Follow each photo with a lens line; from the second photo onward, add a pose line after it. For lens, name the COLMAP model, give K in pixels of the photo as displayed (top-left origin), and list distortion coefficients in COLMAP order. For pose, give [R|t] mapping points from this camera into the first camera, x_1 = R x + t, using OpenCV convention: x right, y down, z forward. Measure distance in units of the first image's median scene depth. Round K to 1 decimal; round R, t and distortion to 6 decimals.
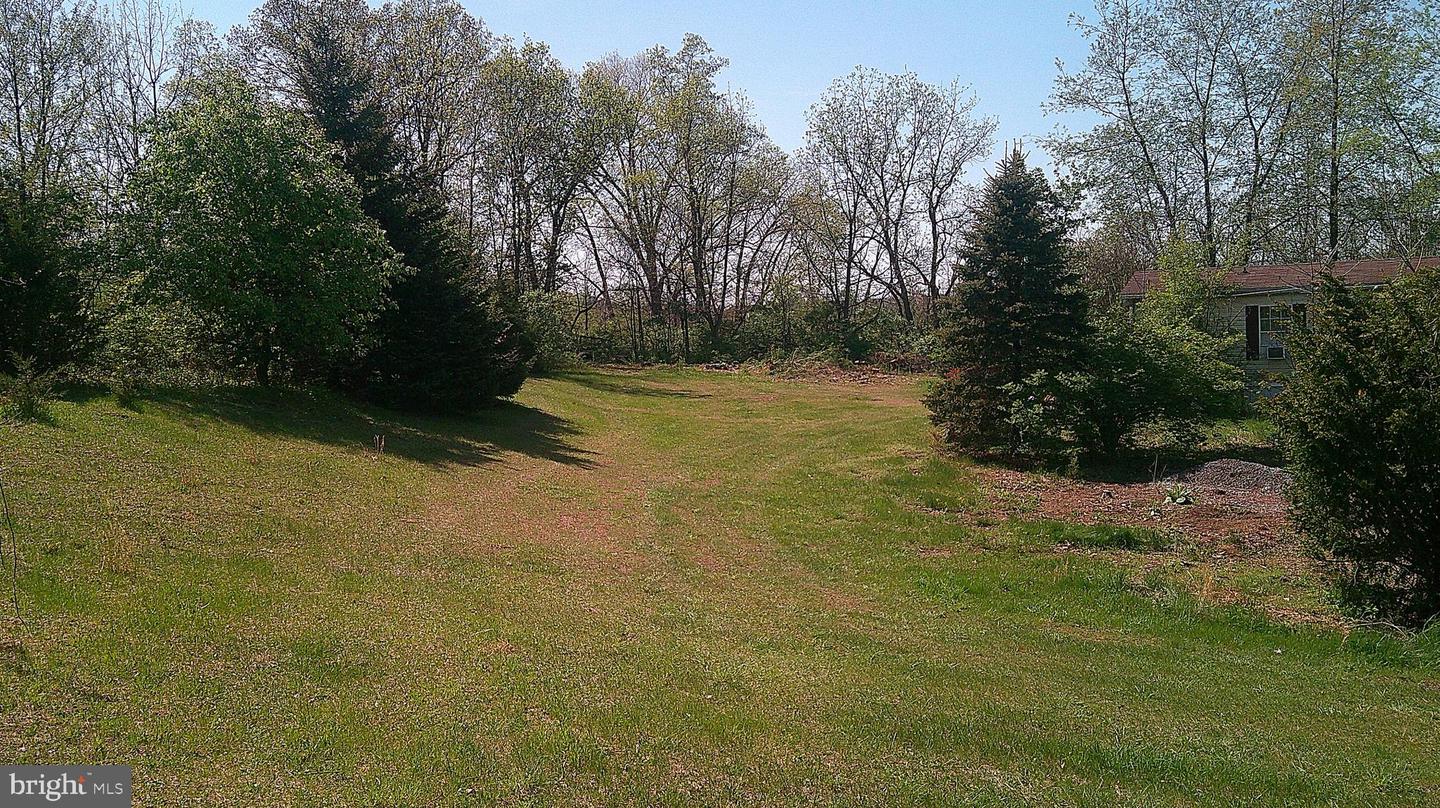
lens RADIAL K [[1292.9, 0, 716.9], [0, 1292.9, 400.7], [0, 0, 1]] dist [0.076908, -0.208482]
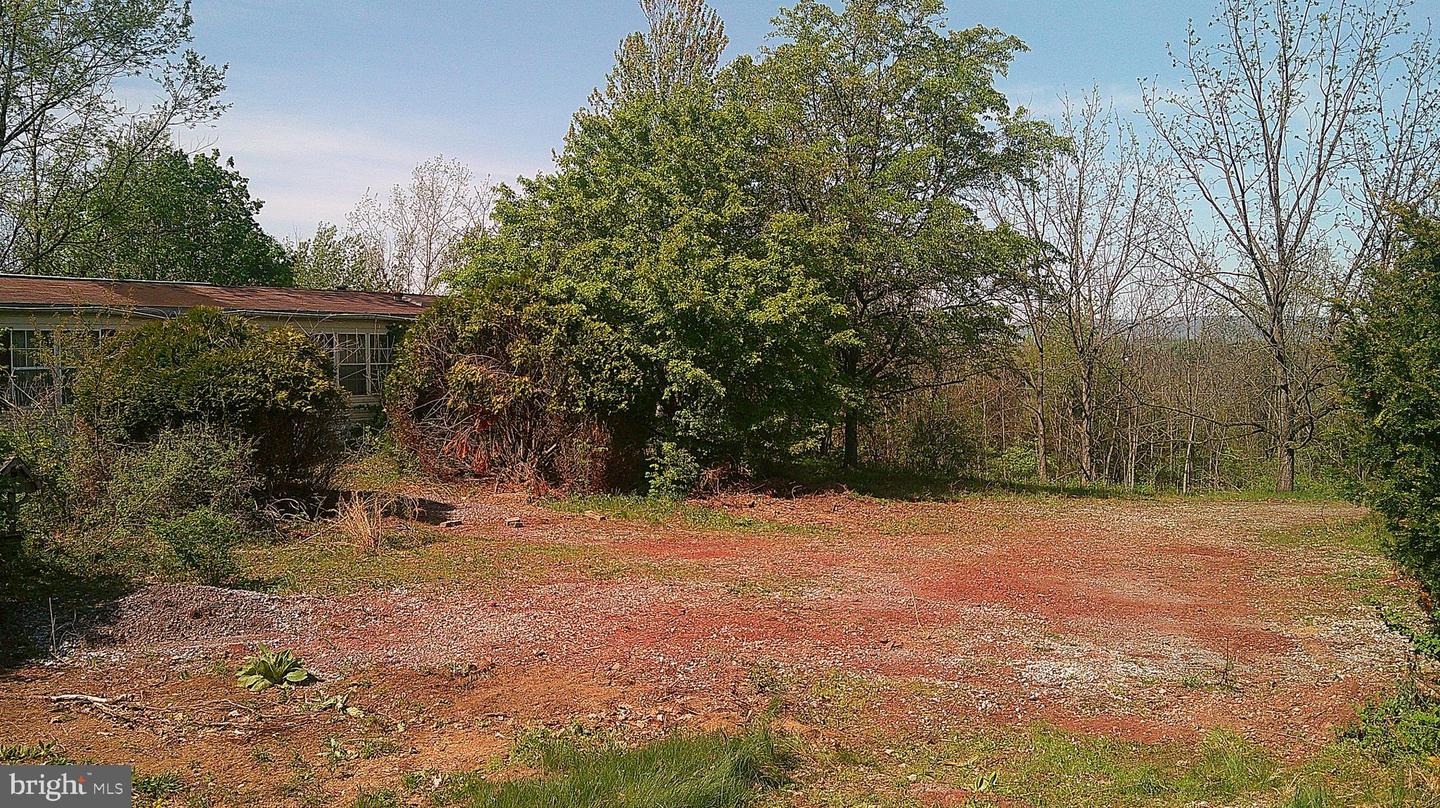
lens RADIAL K [[1292.9, 0, 731.7], [0, 1292.9, 395.7], [0, 0, 1]] dist [0.076908, -0.208482]
pose [[0.107726, 0.012832, 0.994098, -0.035112], [0.063080, 0.997814, -0.019715, -0.002017], [-0.992177, 0.064831, 0.106681, 0.286527]]
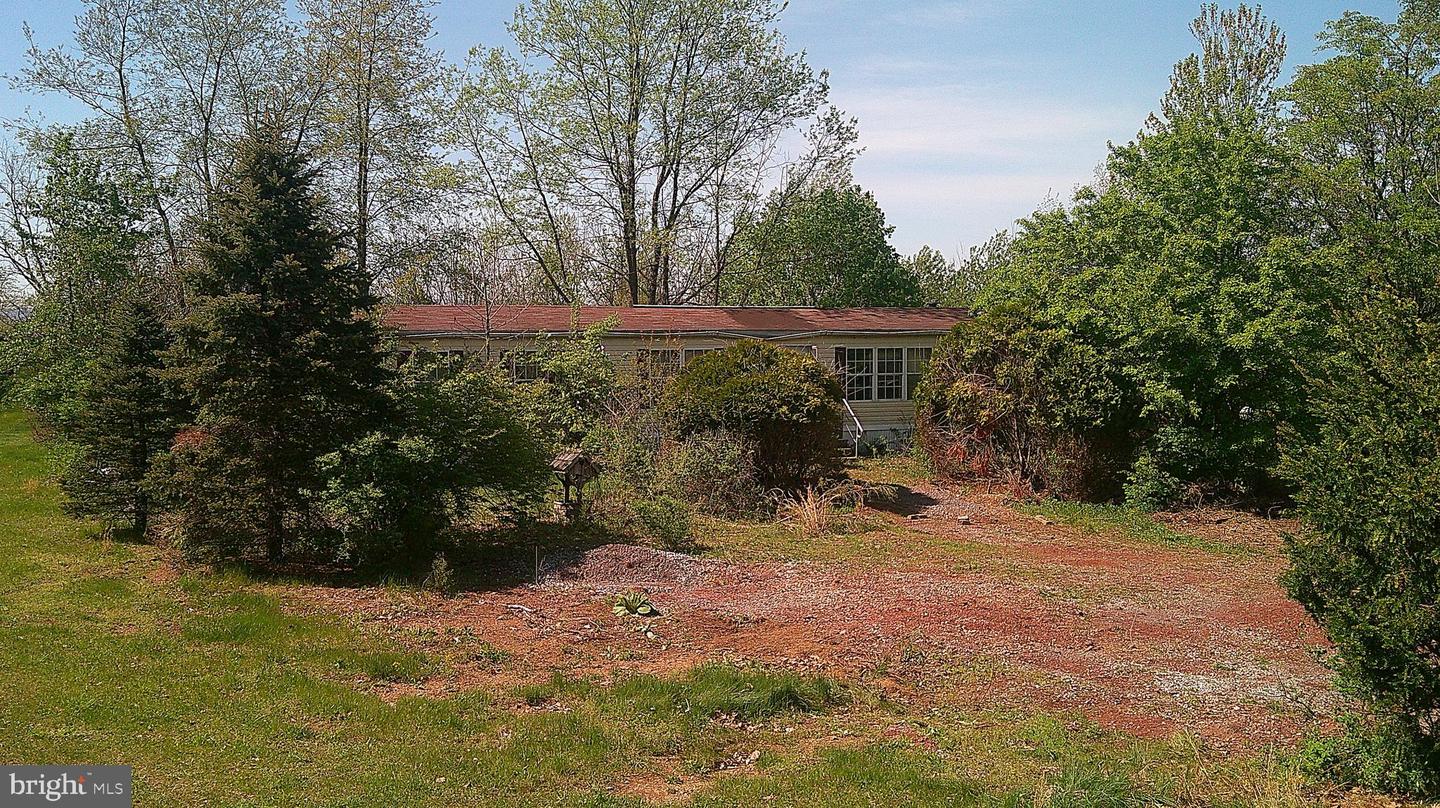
lens RADIAL K [[1292.9, 0, 706.2], [0, 1292.9, 398.2], [0, 0, 1]] dist [0.076908, -0.208482]
pose [[0.642255, 0.006267, 0.766465, -0.065067], [0.024733, 0.999276, -0.028896, -0.007477], [-0.766092, 0.037515, 0.641636, 0.183015]]
